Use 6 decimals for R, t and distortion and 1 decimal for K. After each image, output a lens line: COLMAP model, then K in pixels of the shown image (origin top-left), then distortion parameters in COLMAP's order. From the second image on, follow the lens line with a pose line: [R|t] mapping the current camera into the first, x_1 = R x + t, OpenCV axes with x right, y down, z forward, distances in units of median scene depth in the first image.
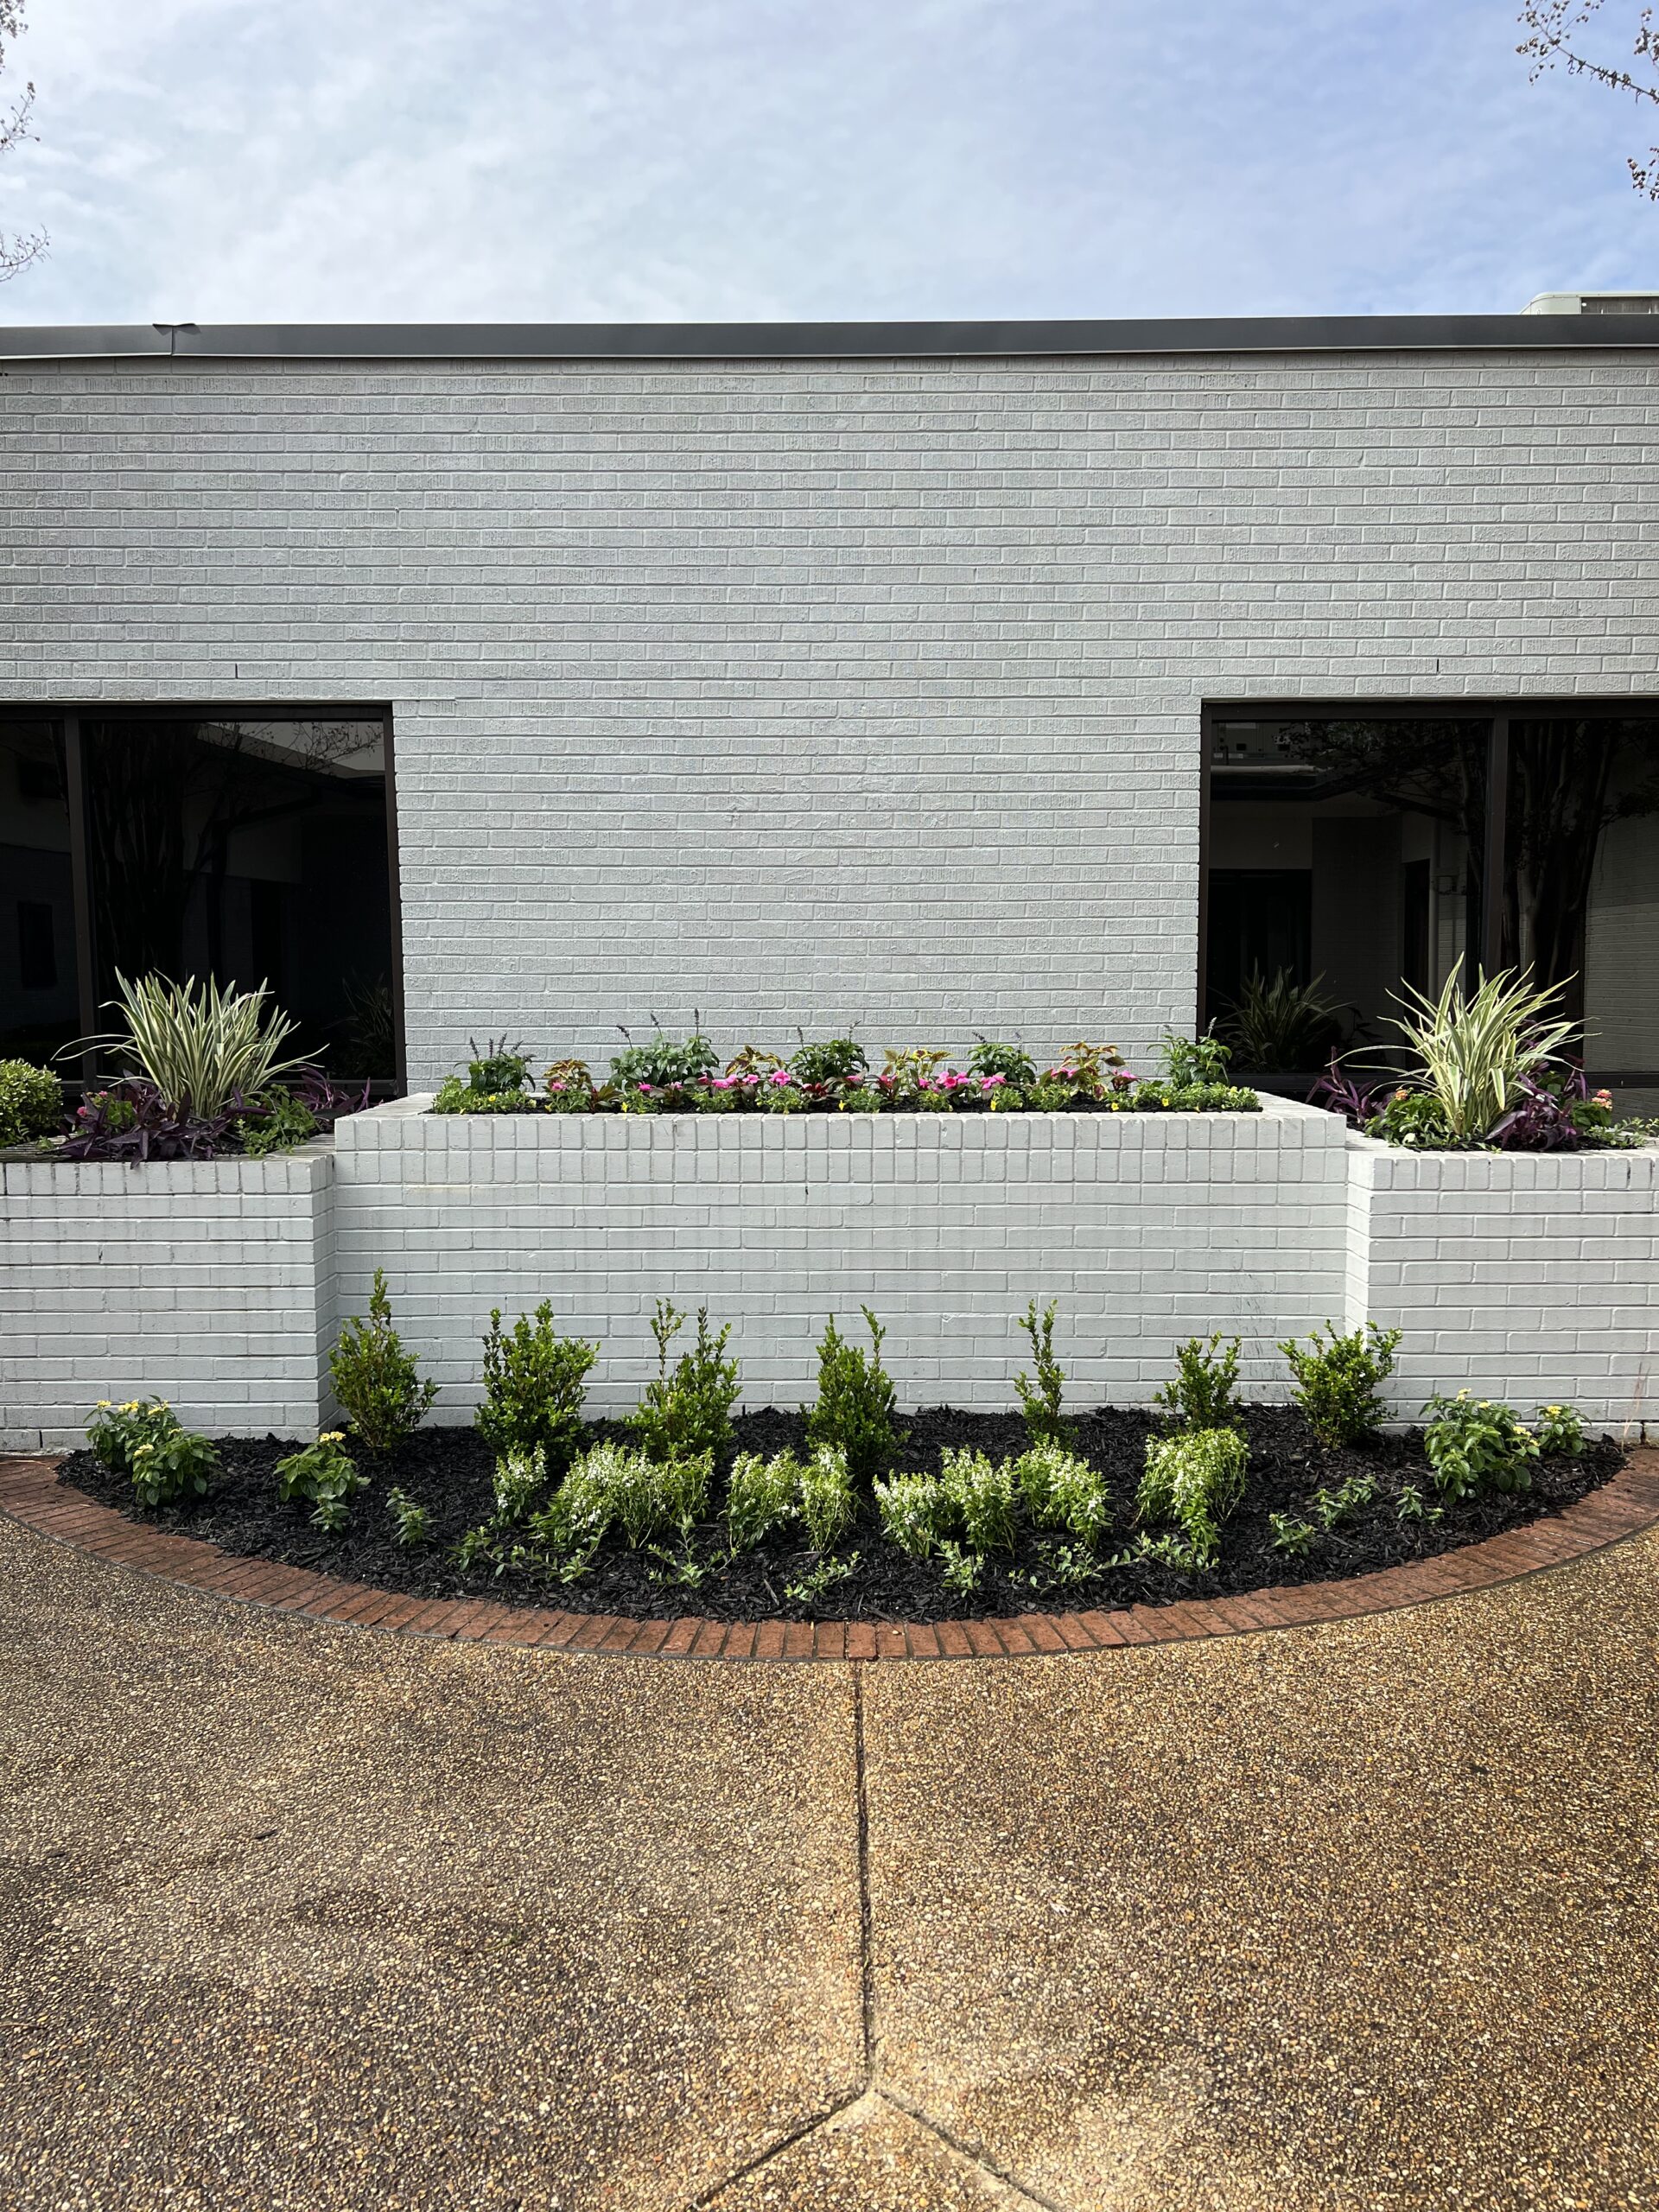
lens RADIAL K [[1665.0, 0, 829.5], [0, 1665.0, 1106.0], [0, 0, 1]] dist [0.106870, -0.302029]
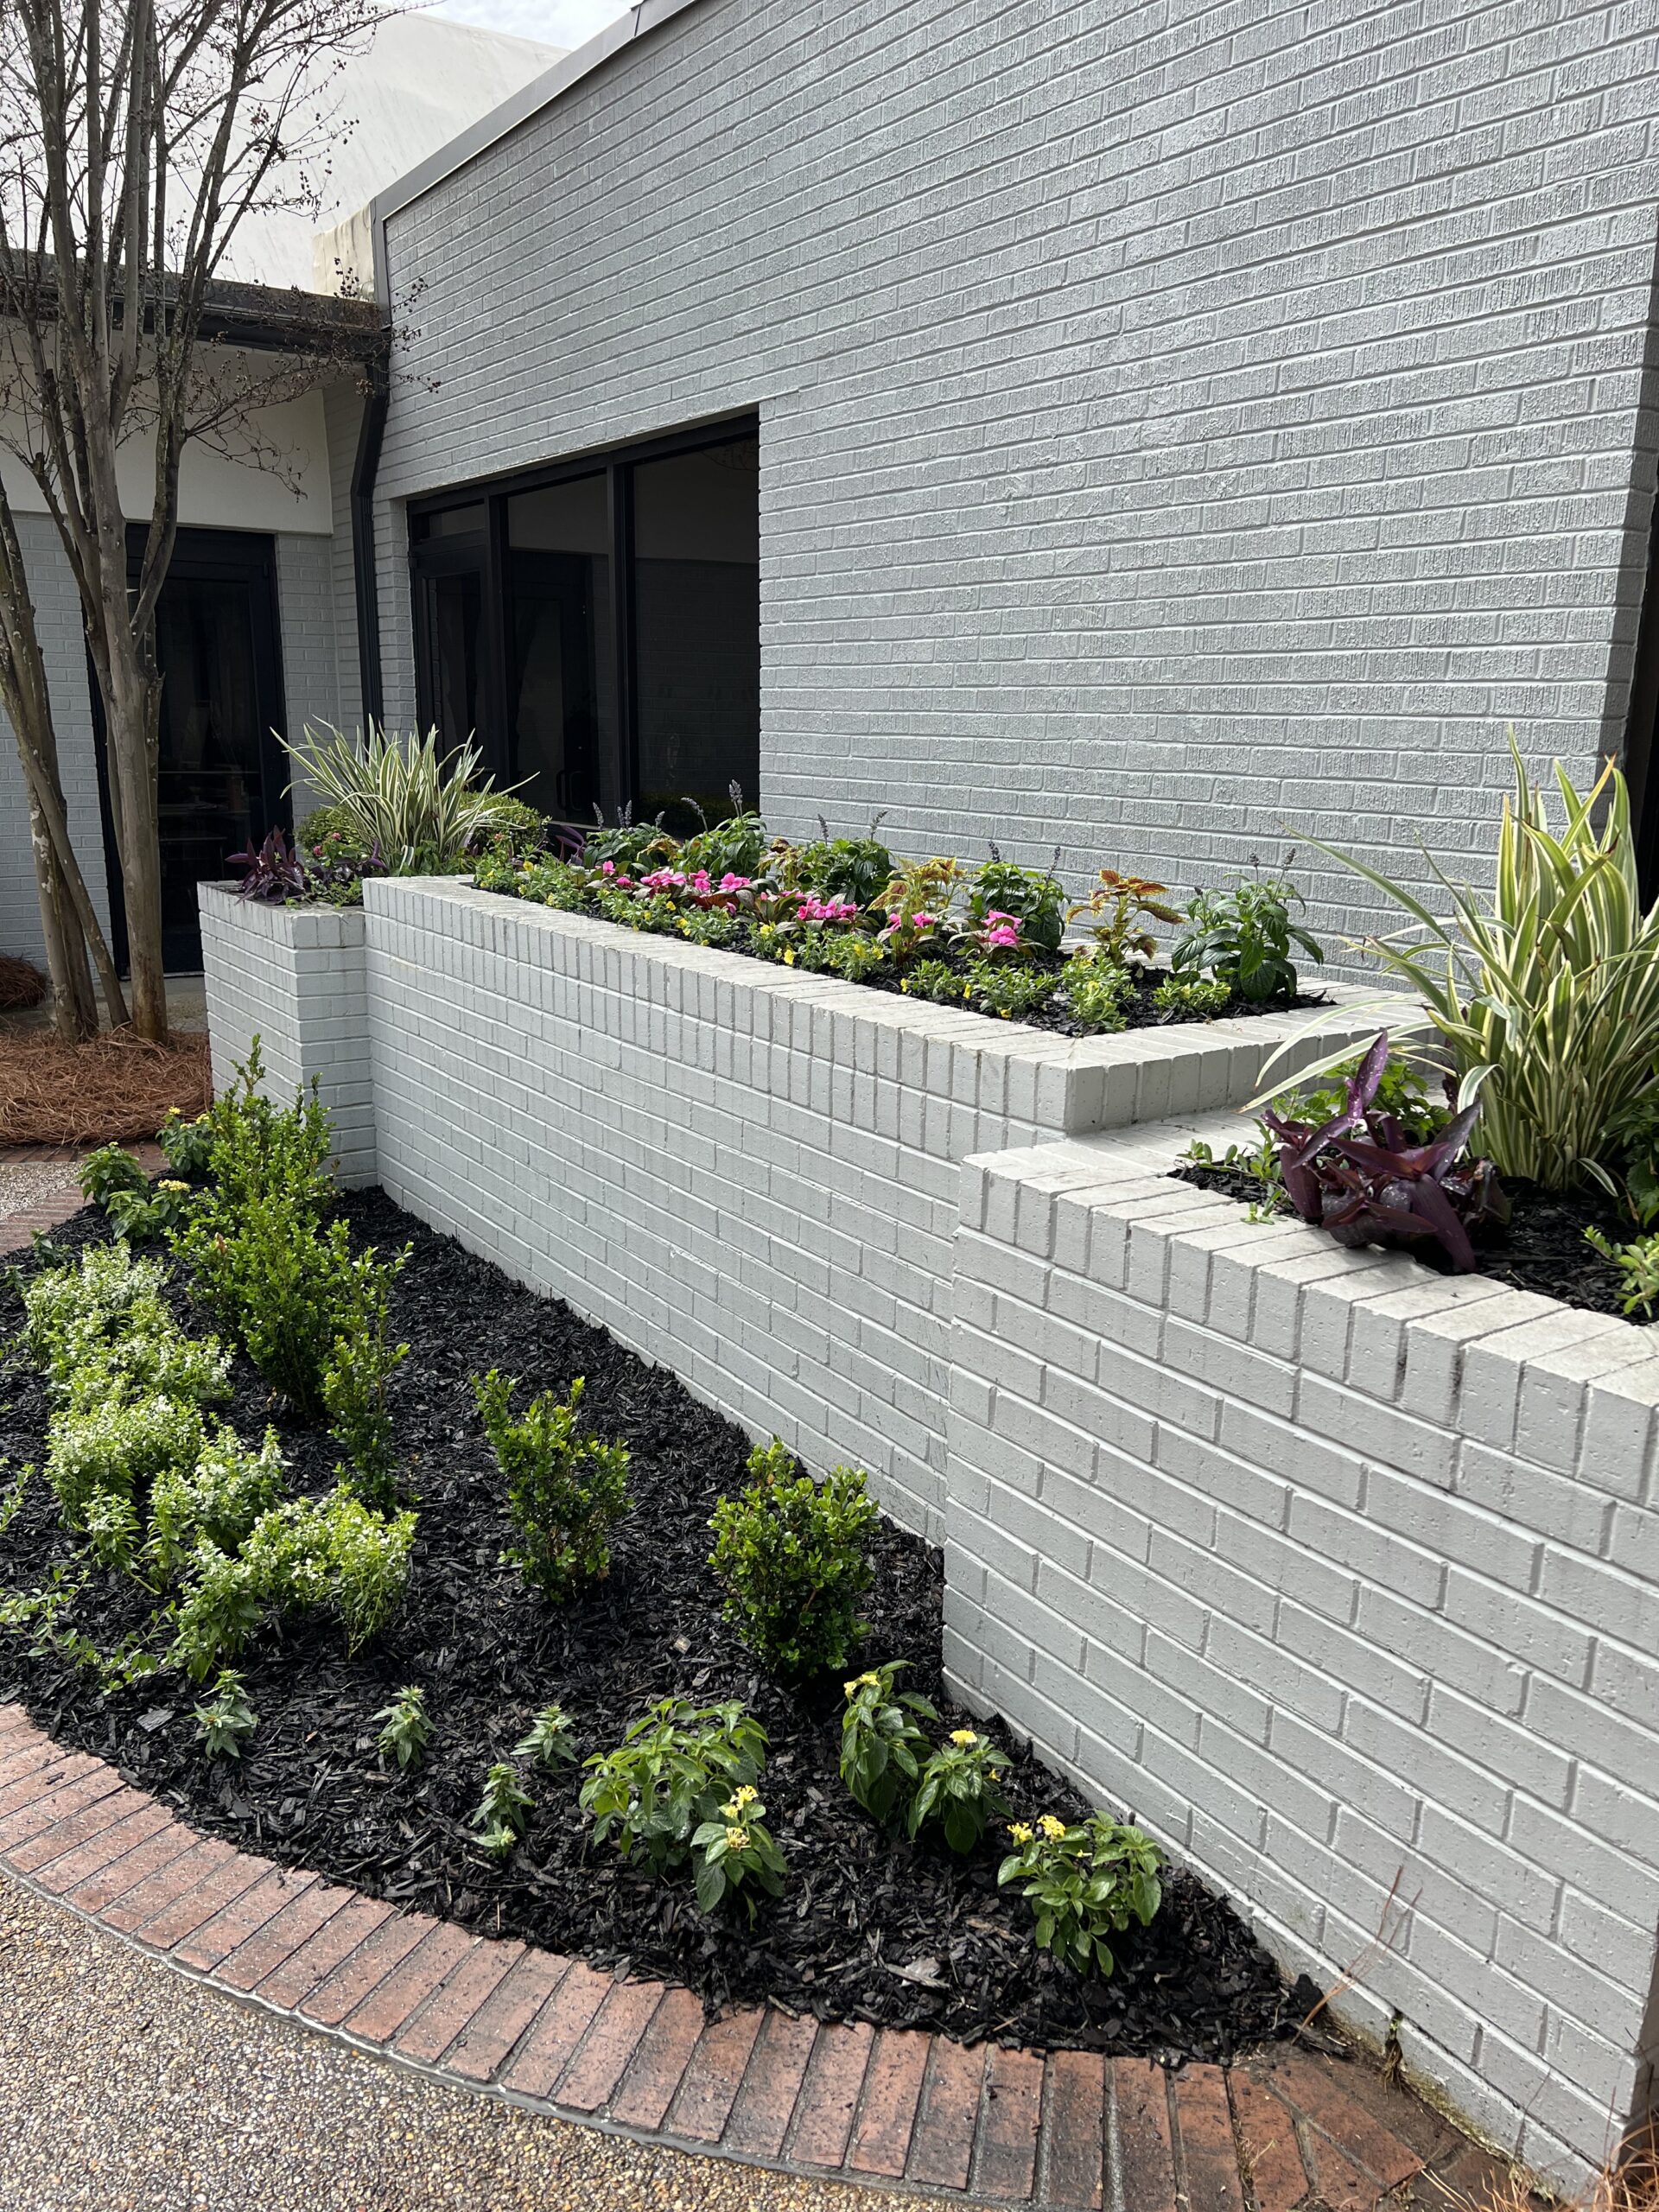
lens RADIAL K [[1677.1, 0, 828.5], [0, 1677.1, 1129.3], [0, 0, 1]] dist [-0.007857, 0.000555]
pose [[0.556862, 0.210386, -0.803518, 0.520887], [-0.083200, 0.976653, 0.198058, -0.052420], [0.826427, -0.043439, 0.561365, 0.536901]]
